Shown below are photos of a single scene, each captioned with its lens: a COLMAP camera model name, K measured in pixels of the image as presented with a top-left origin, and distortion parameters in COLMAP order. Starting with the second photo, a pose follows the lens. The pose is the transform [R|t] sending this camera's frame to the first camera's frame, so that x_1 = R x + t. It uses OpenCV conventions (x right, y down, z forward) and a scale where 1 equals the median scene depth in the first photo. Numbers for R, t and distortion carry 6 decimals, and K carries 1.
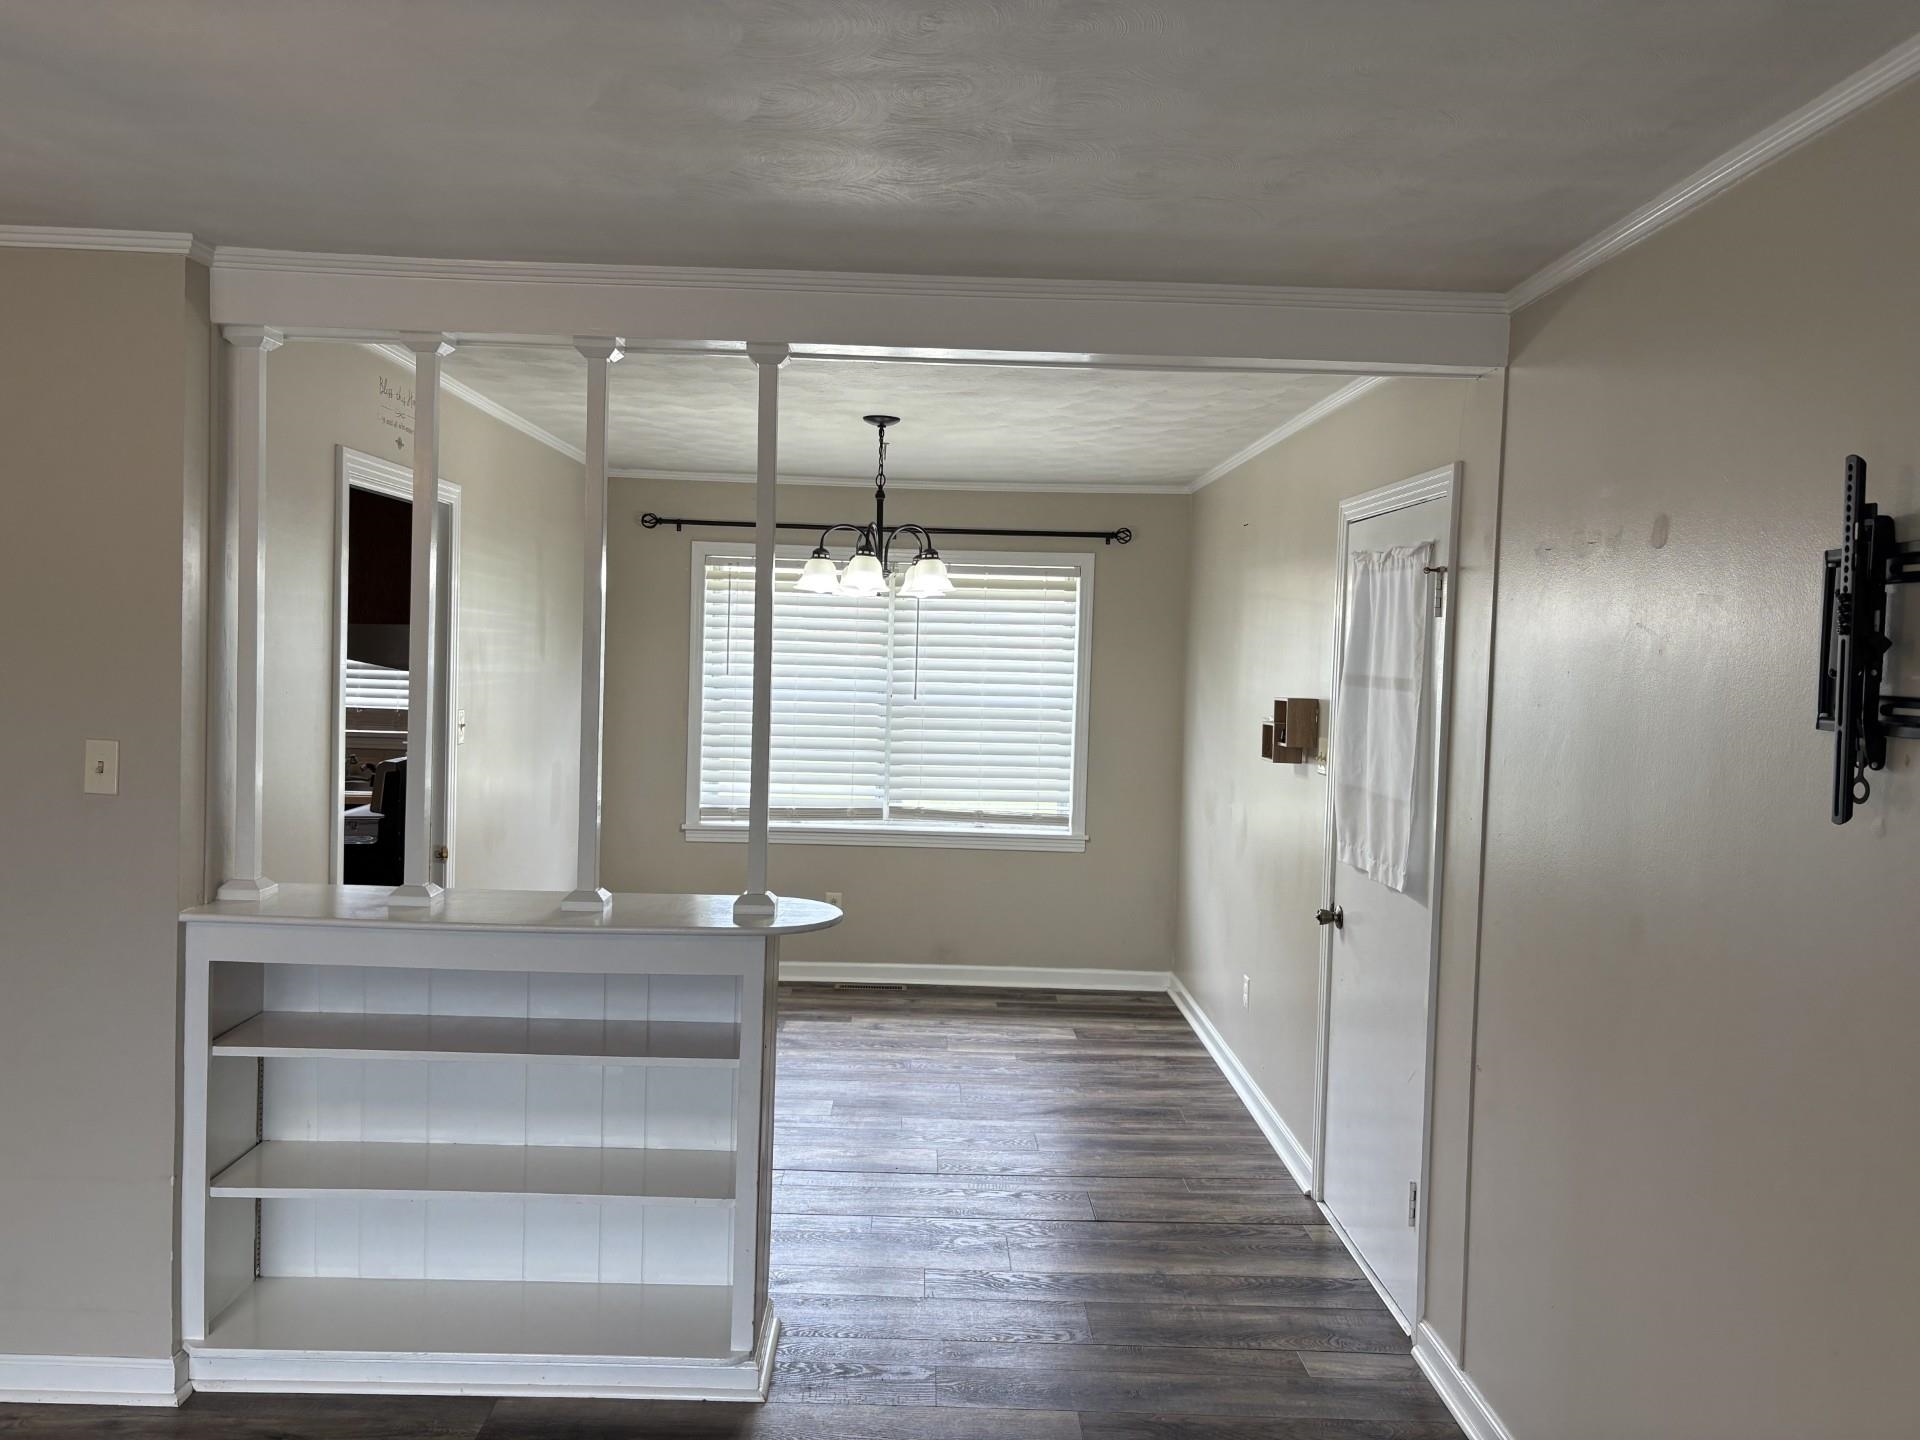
lens RADIAL K [[1459.6, 0, 960.0], [0, 1459.6, 720.0], [0, 0, 1]] dist [0.005140, 0.003403]
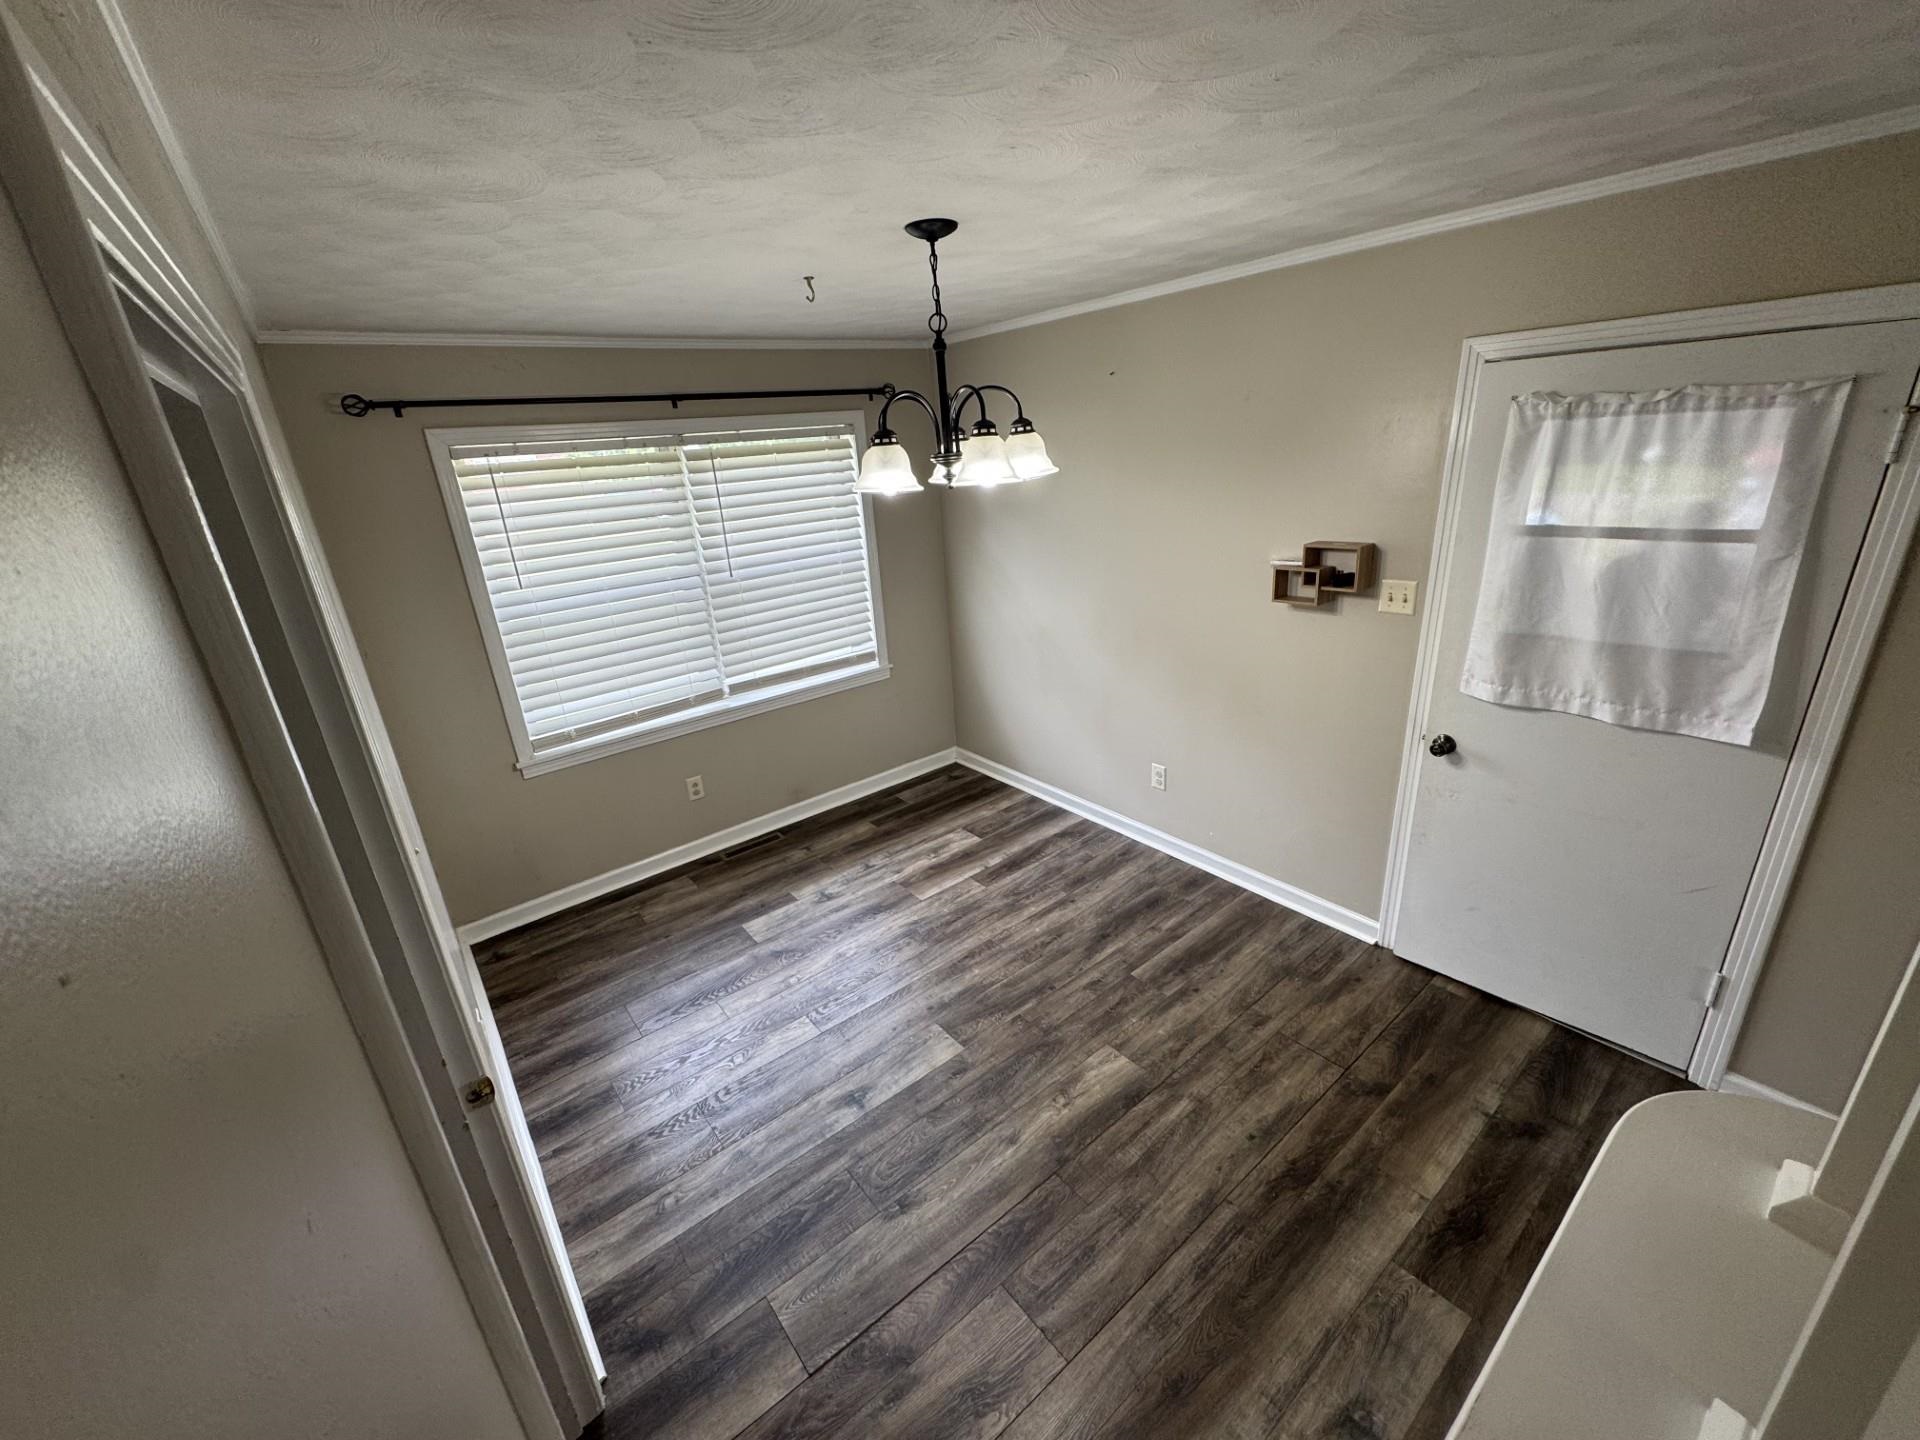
lens RADIAL K [[765.5, 0, 955.7], [0, 765.5, 720.6], [0, 0, 1]] dist [-0.000988, -0.000093]
pose [[0.792907, -0.288602, 0.536663, -0.242077], [0.125162, 0.939084, 0.320088, -0.077665], [-0.596350, -0.186630, 0.780728, 0.519261]]
